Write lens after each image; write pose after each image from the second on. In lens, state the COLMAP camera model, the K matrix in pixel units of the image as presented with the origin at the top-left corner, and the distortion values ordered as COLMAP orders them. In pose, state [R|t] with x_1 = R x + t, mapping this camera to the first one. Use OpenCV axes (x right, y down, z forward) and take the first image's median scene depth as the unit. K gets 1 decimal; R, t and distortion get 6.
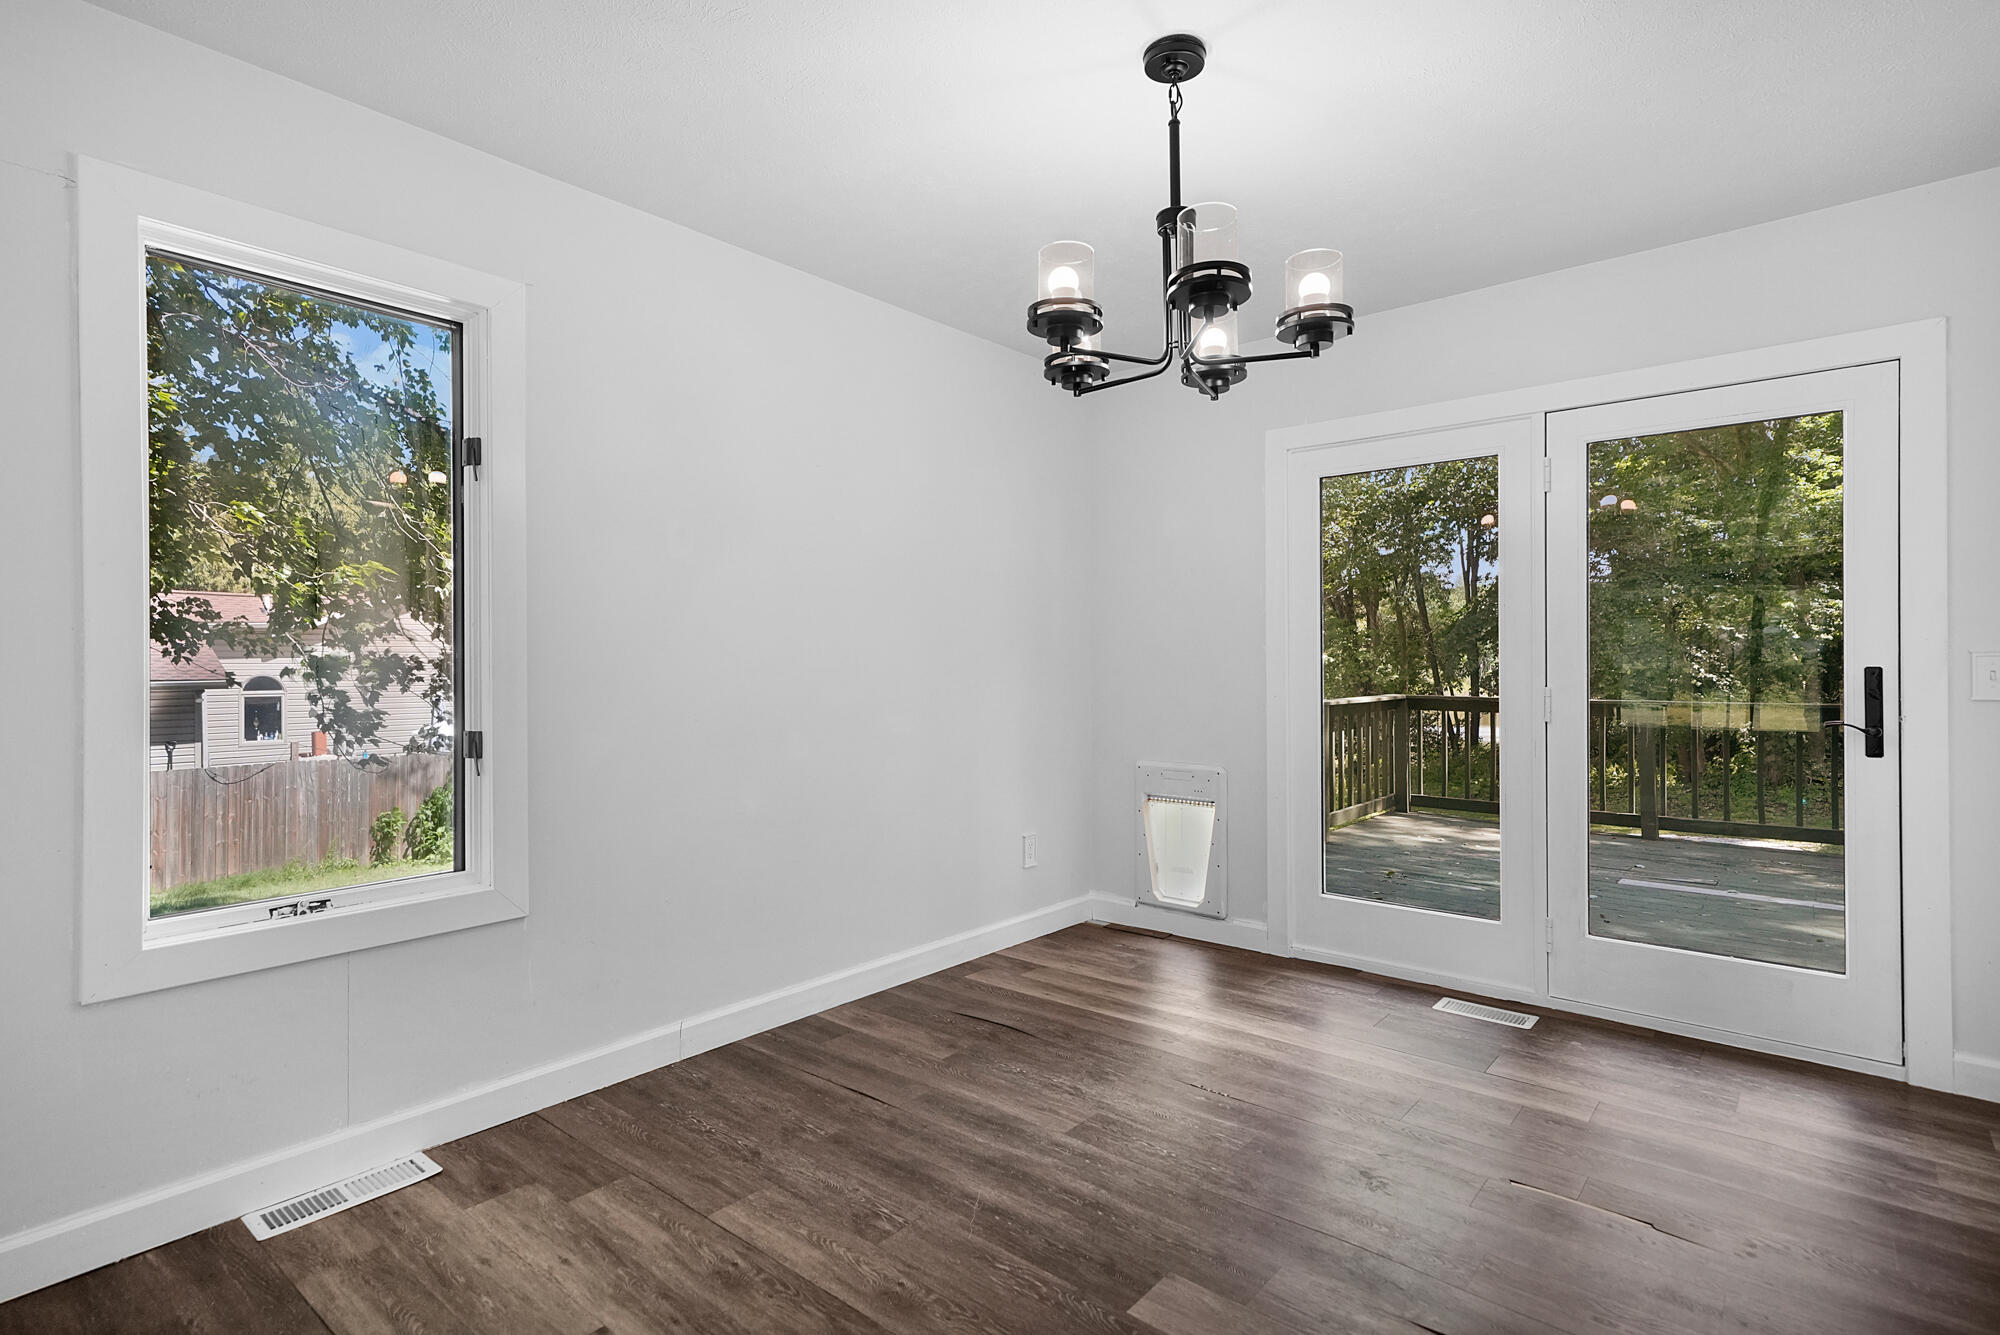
lens RADIAL K [[996.6, 0, 1000.0], [0, 996.6, 667.5], [0, 0, 1]] dist [0.000246, 0.000147]
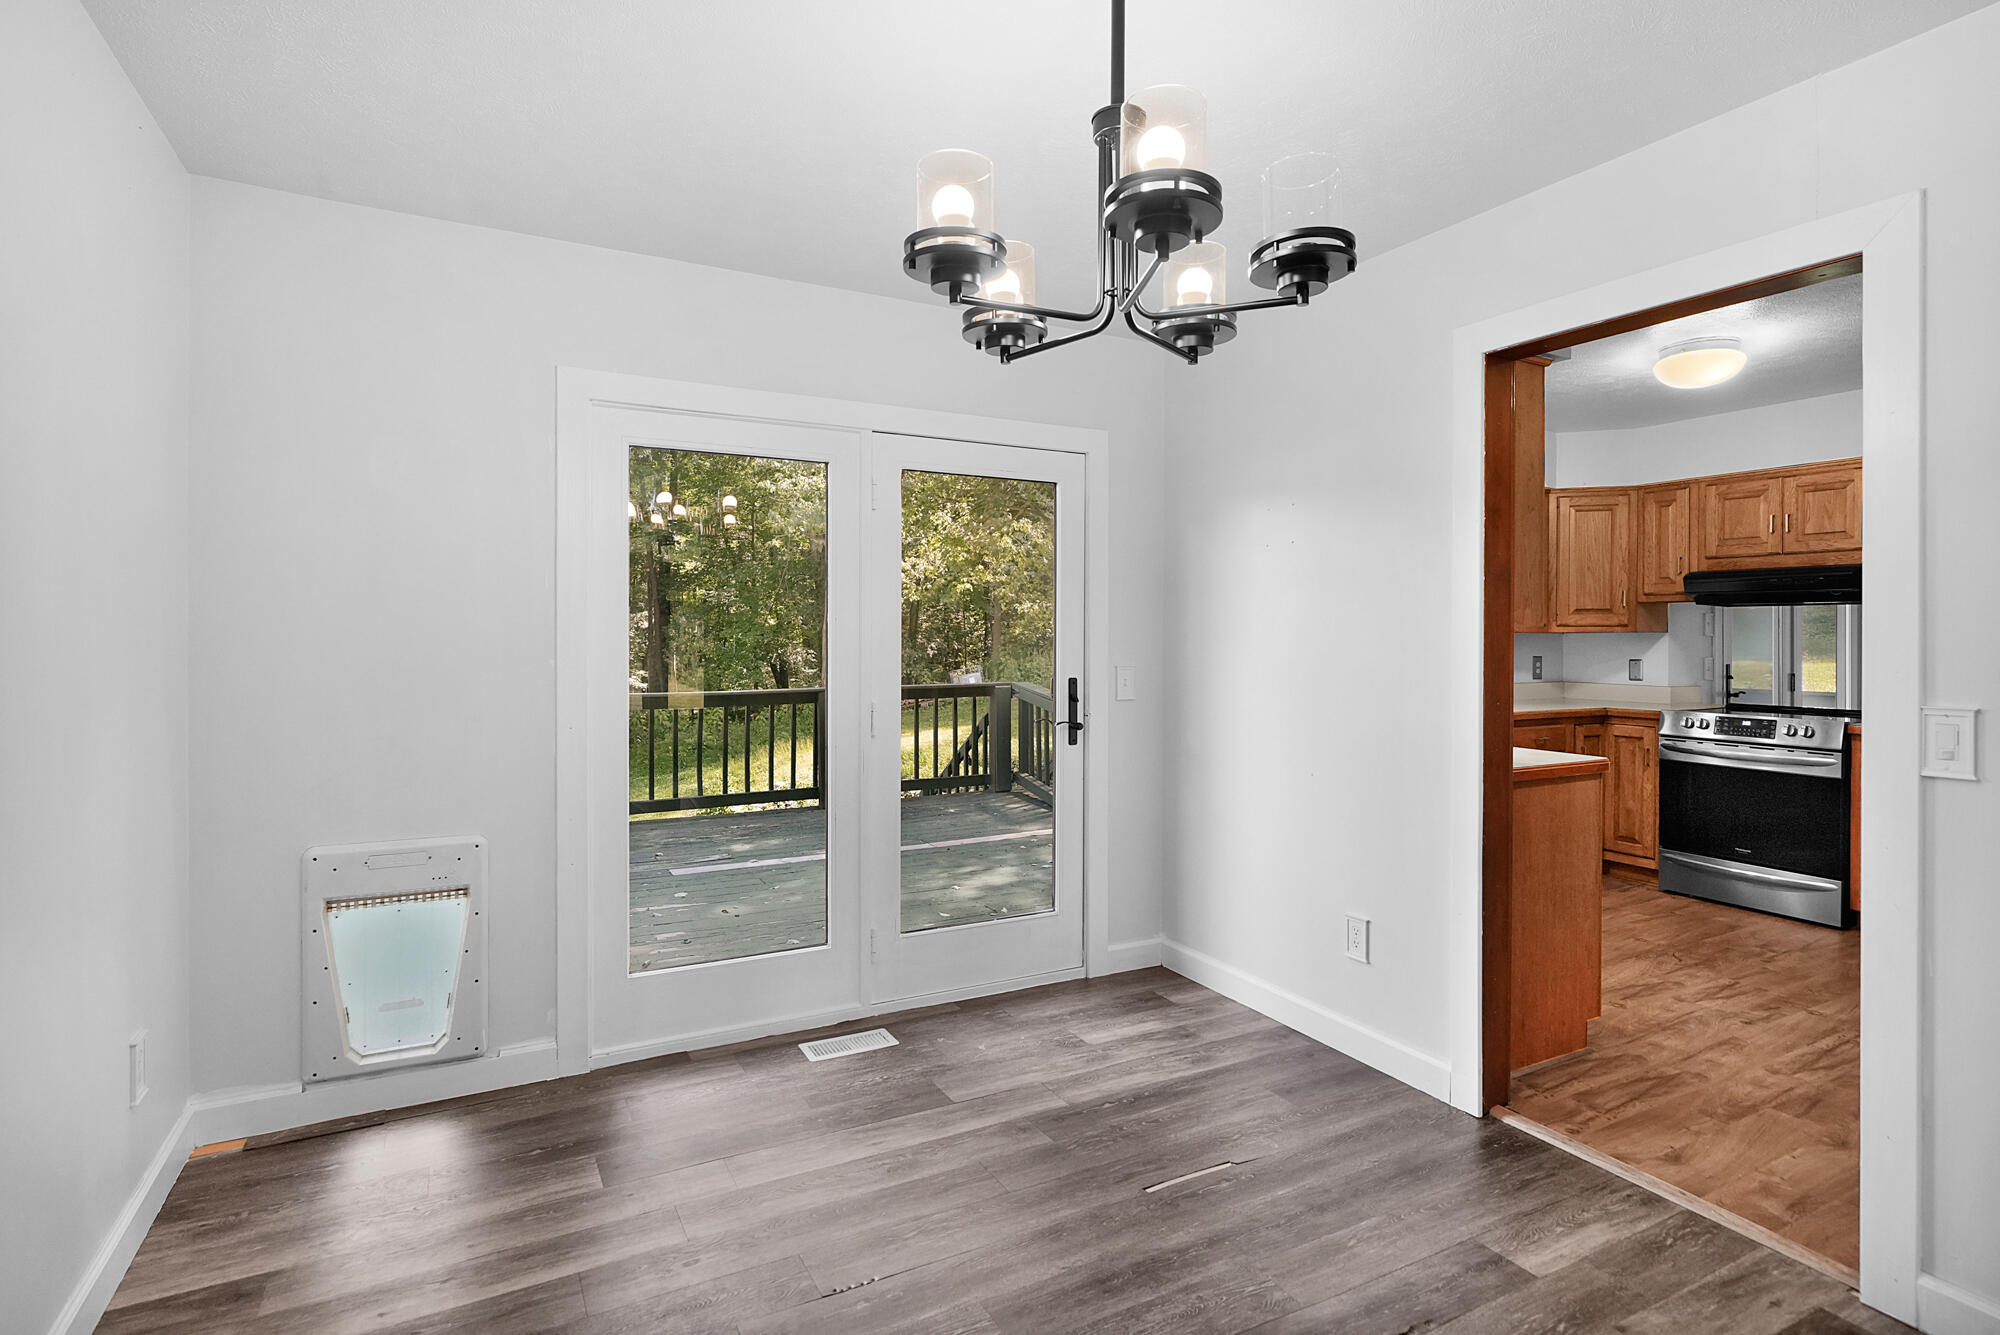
lens RADIAL K [[975.7, 0, 996.2], [0, 975.7, 649.6], [0, 0, 1]] dist [-0.001298, 0.000045]
pose [[0.378017, 0.000777, 0.925798, -0.331827], [0.006106, 0.999976, -0.003332, -0.029586], [-0.925779, 0.006912, 0.378003, 0.517189]]
